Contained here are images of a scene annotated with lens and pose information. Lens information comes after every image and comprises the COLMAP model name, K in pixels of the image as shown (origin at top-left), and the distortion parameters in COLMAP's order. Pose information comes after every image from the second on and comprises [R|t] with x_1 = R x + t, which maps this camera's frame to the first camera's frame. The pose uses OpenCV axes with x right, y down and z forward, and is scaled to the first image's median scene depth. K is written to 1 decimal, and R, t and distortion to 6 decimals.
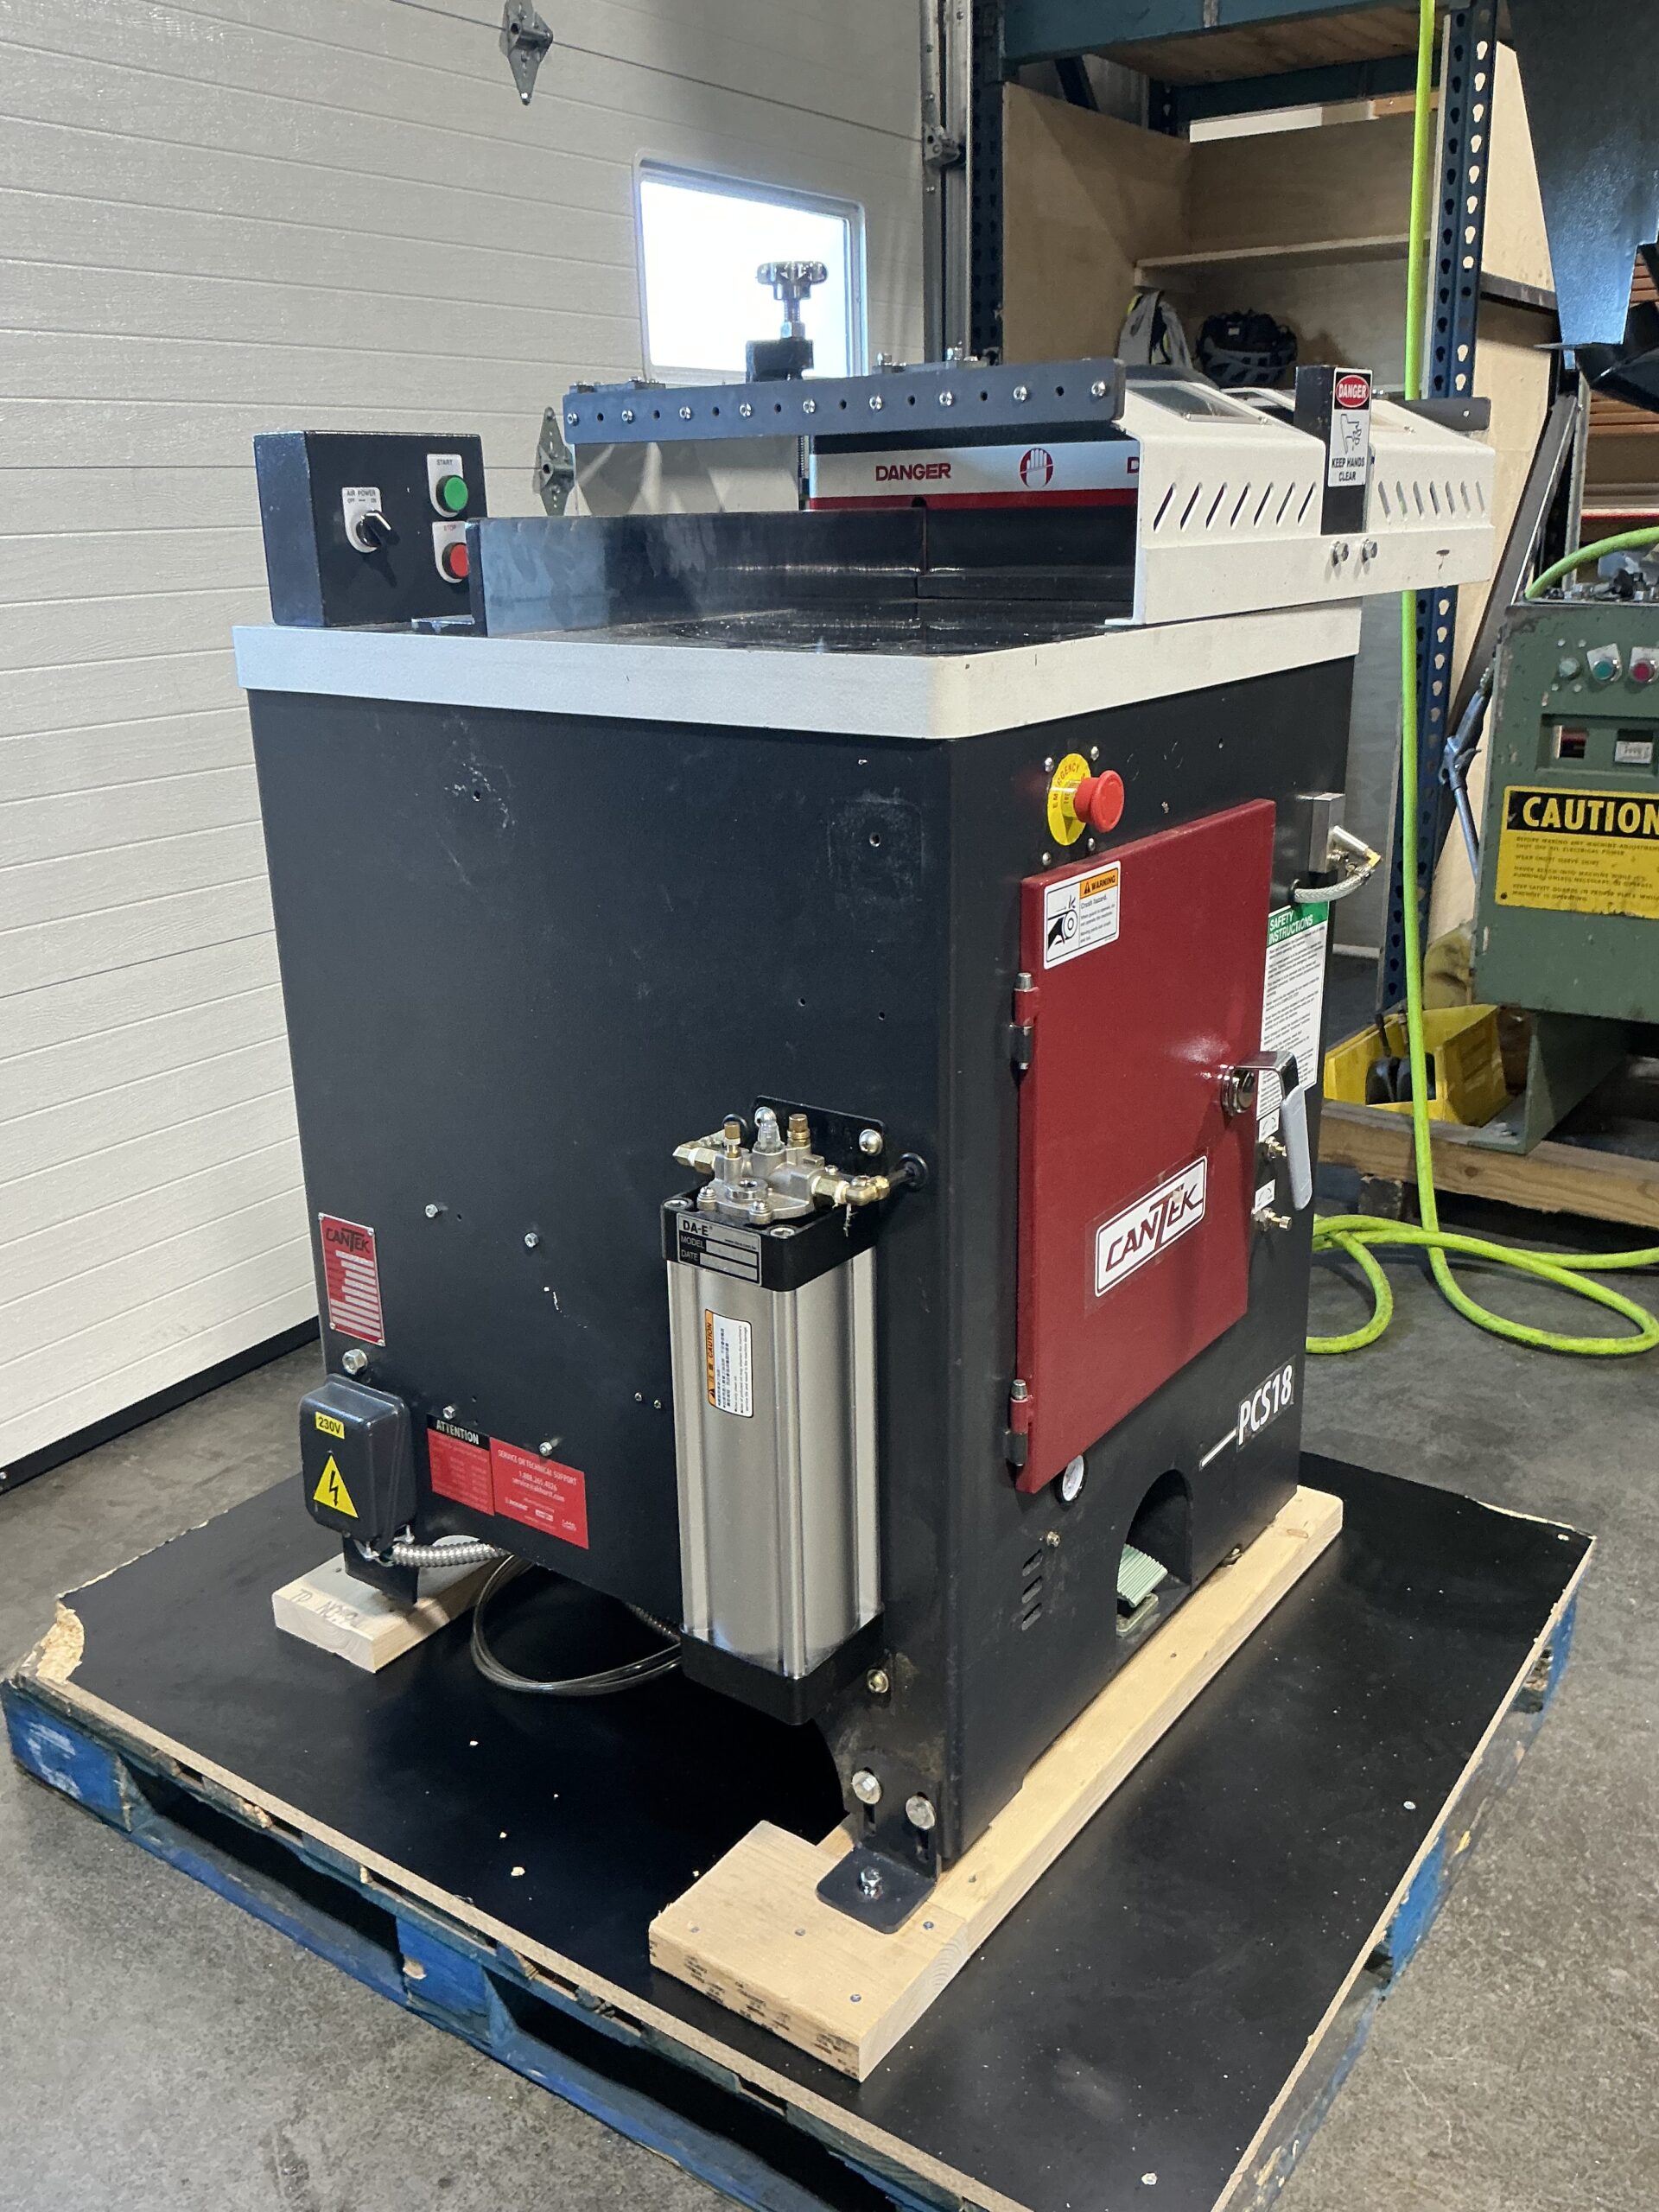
lens RADIAL K [[1882.9, 0, 841.1], [0, 1882.9, 1105.1], [0, 0, 1]] dist [0.108042, -0.110681]
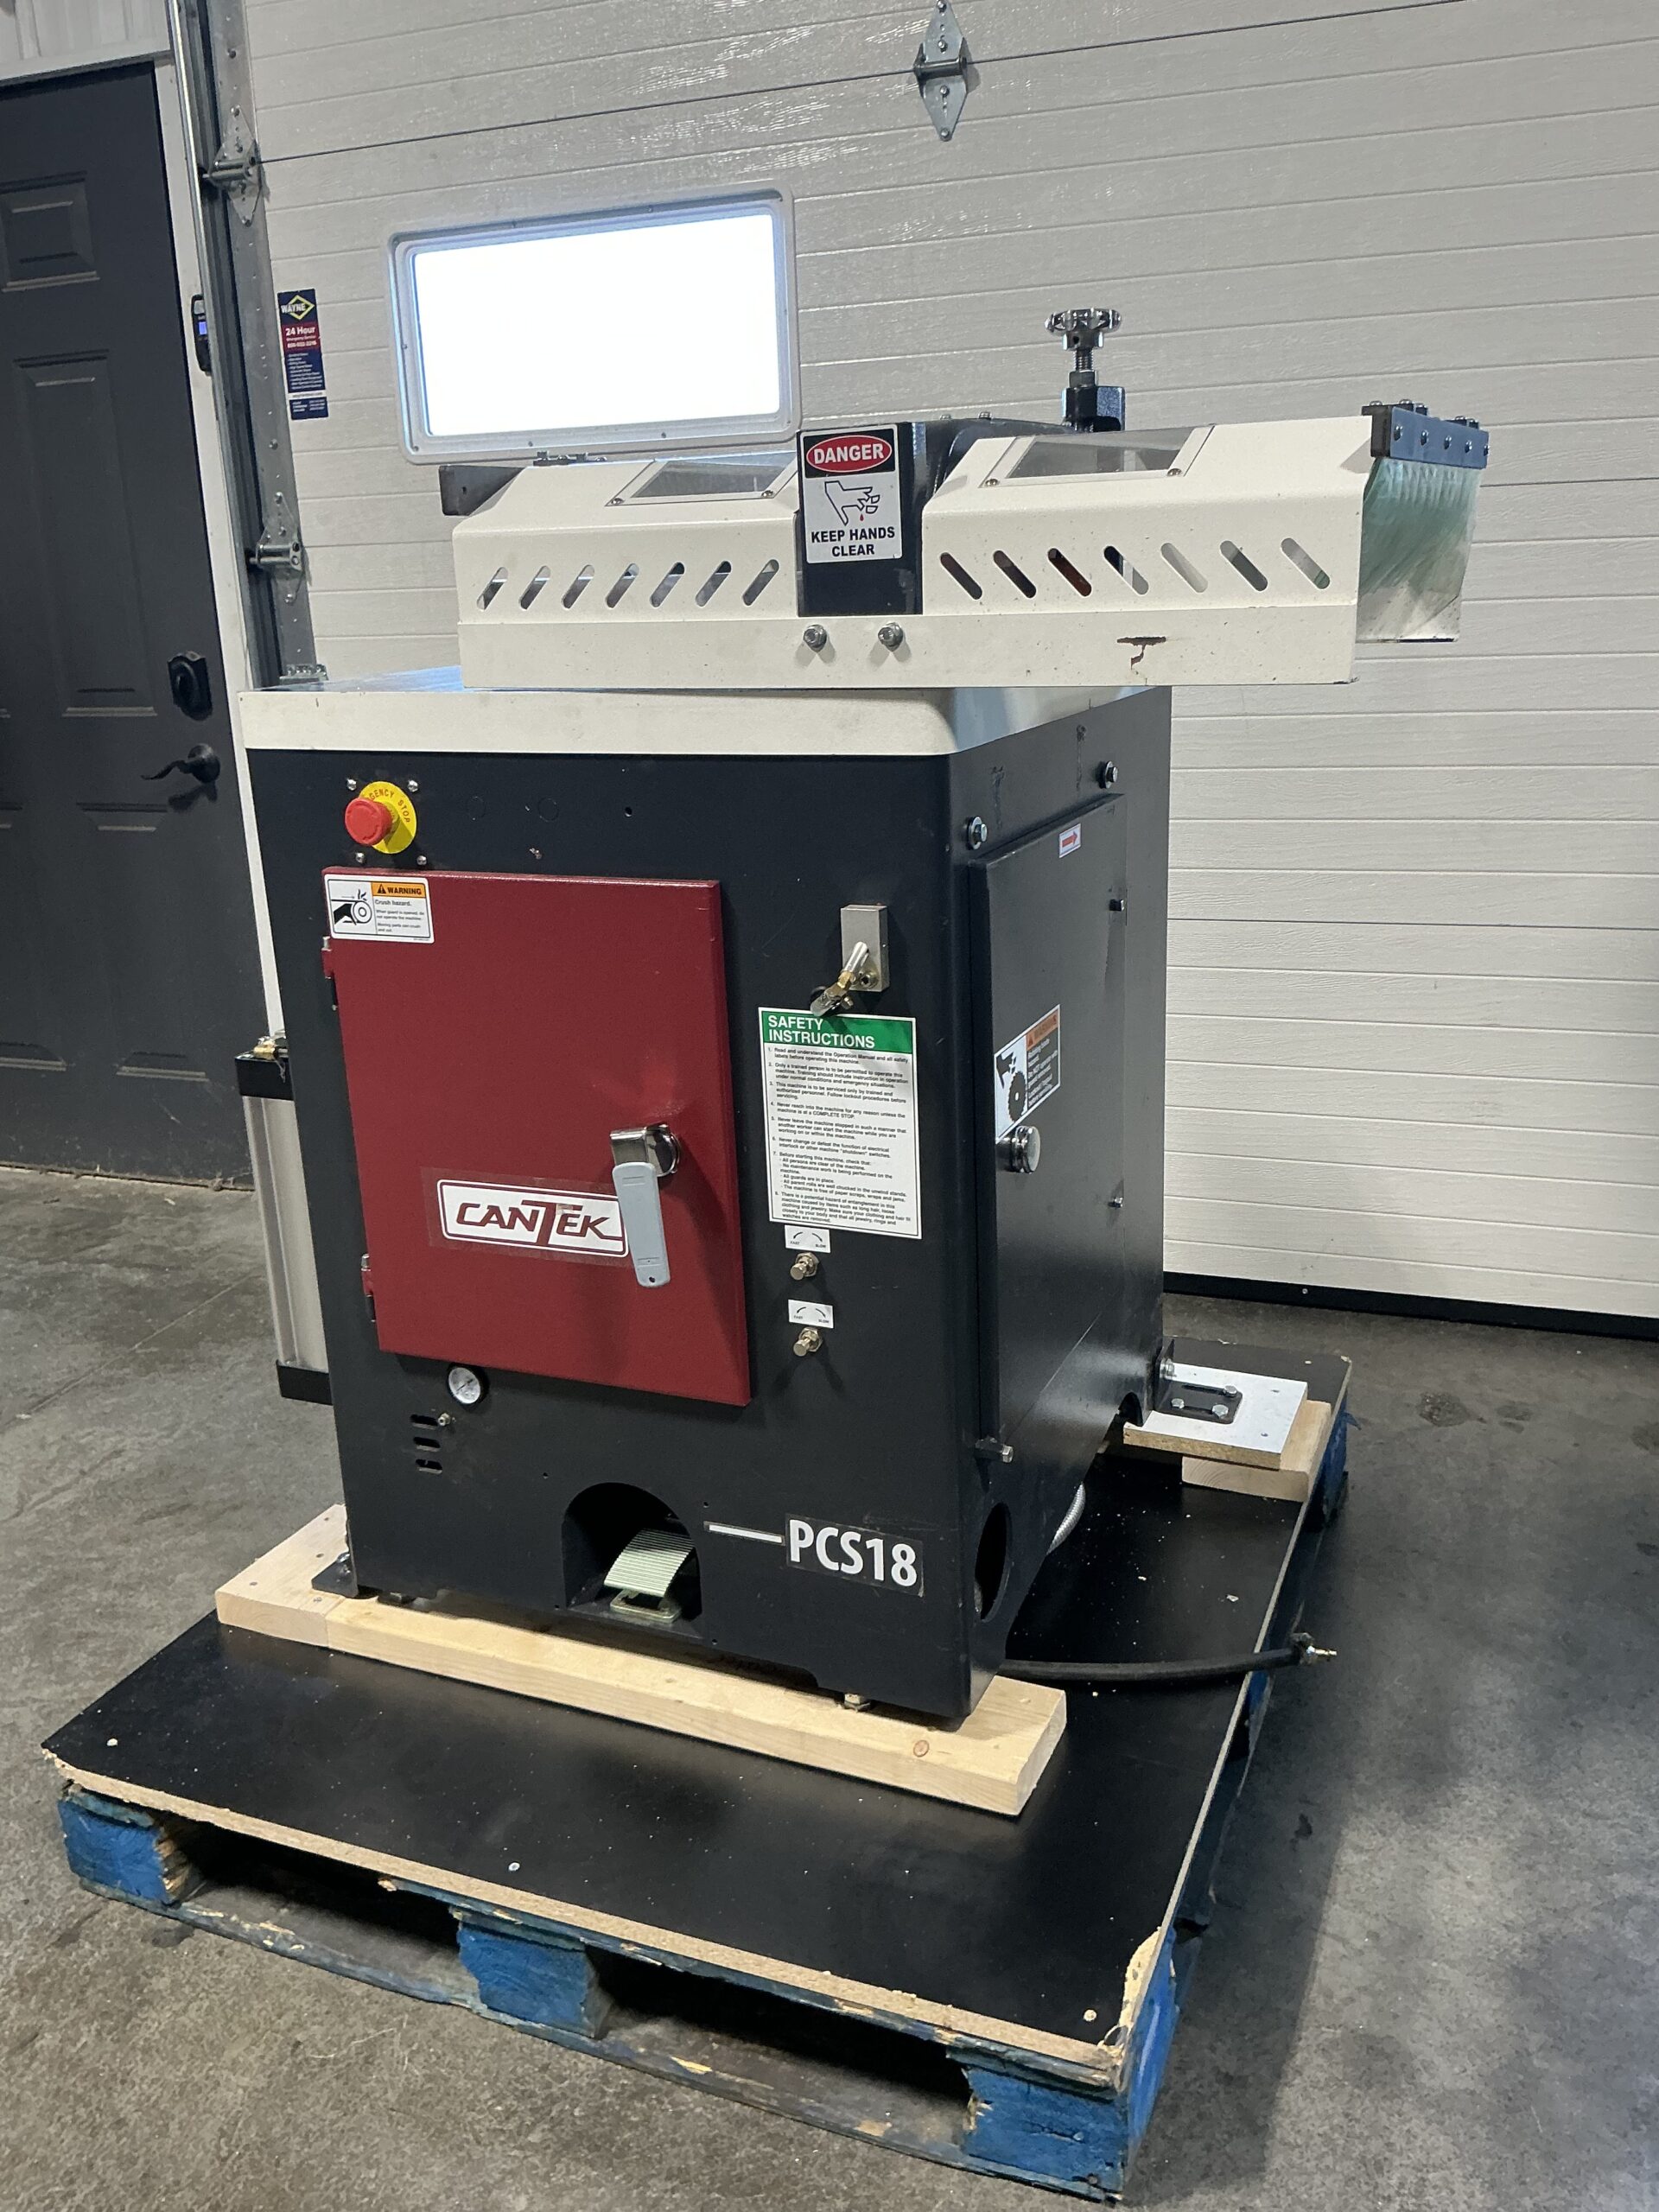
lens RADIAL K [[1882.9, 0, 841.1], [0, 1882.9, 1105.1], [0, 0, 1]] dist [0.108042, -0.110681]
pose [[0.194583, 0.281673, -0.939573, 1.182404], [-0.265244, 0.937305, 0.226062, -0.289624], [0.944343, 0.205229, 0.257095, 0.833081]]
